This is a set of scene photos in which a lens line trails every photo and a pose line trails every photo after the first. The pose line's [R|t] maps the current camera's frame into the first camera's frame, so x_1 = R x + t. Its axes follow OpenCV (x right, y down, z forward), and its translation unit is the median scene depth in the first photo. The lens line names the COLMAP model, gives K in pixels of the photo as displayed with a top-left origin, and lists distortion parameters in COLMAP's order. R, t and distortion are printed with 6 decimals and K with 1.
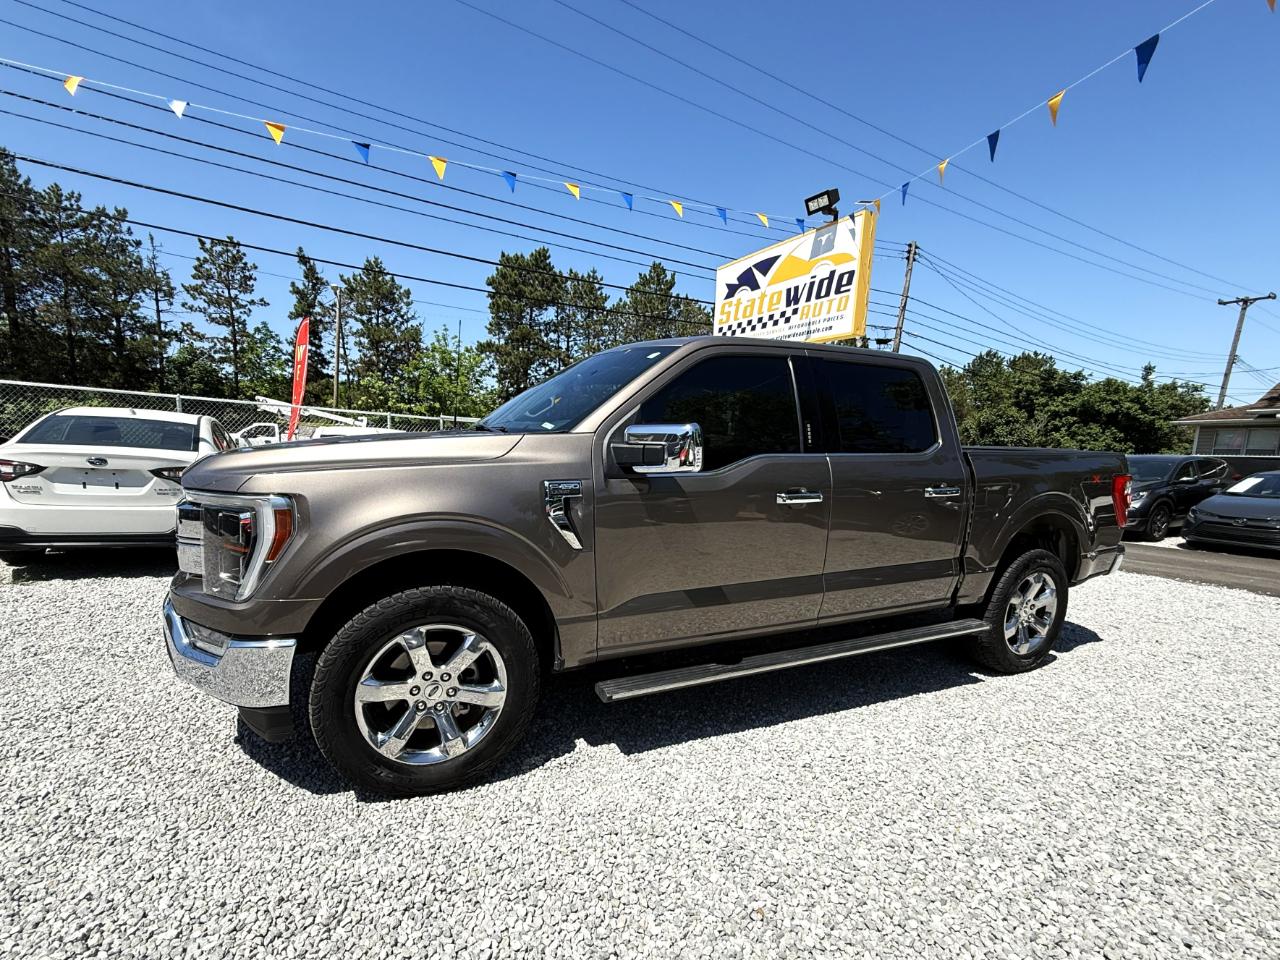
lens RADIAL K [[595.2, 0, 616.2], [0, 595.2, 530.3], [0, 0, 1]] dist [-0.001816, 0.000009]
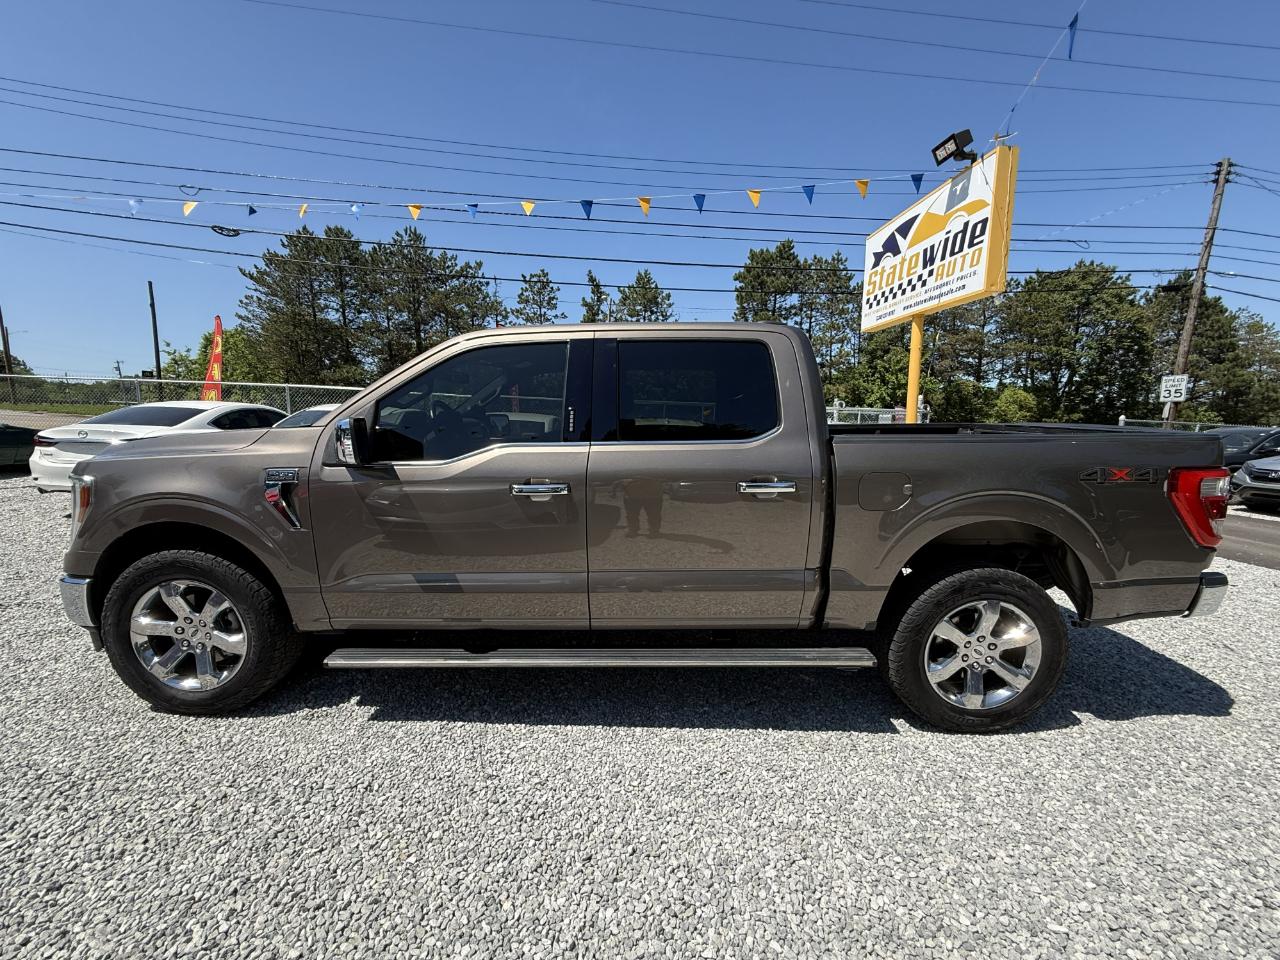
lens RADIAL K [[526.9, 0, 640.0], [0, 526.9, 480.0], [0, 0, 1]] dist [-0.000901, -0.000353]
pose [[0.900561, 0.034295, -0.433374, 0.236771], [-0.046016, 0.998803, -0.016582, -0.018363], [0.432287, 0.034875, 0.901061, 0.089648]]
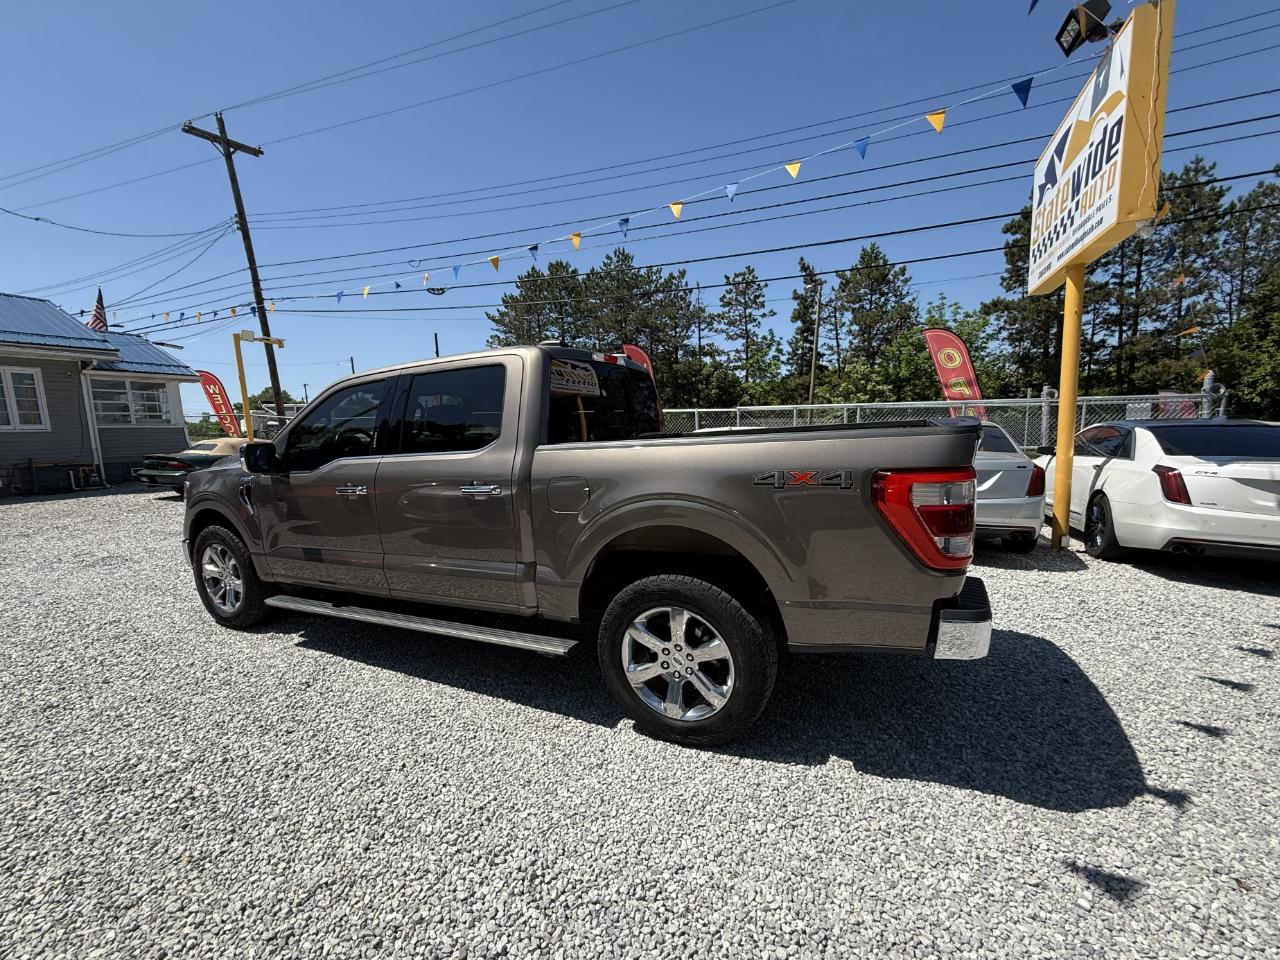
lens RADIAL K [[571.6, 0, 601.0], [0, 571.6, 507.6], [0, 0, 1]] dist [-0.000119, 0.000014]
pose [[0.577469, 0.058696, -0.814300, 0.479097], [-0.060066, 0.997764, 0.029324, -0.025367], [0.814200, 0.031978, 0.579703, 0.208159]]
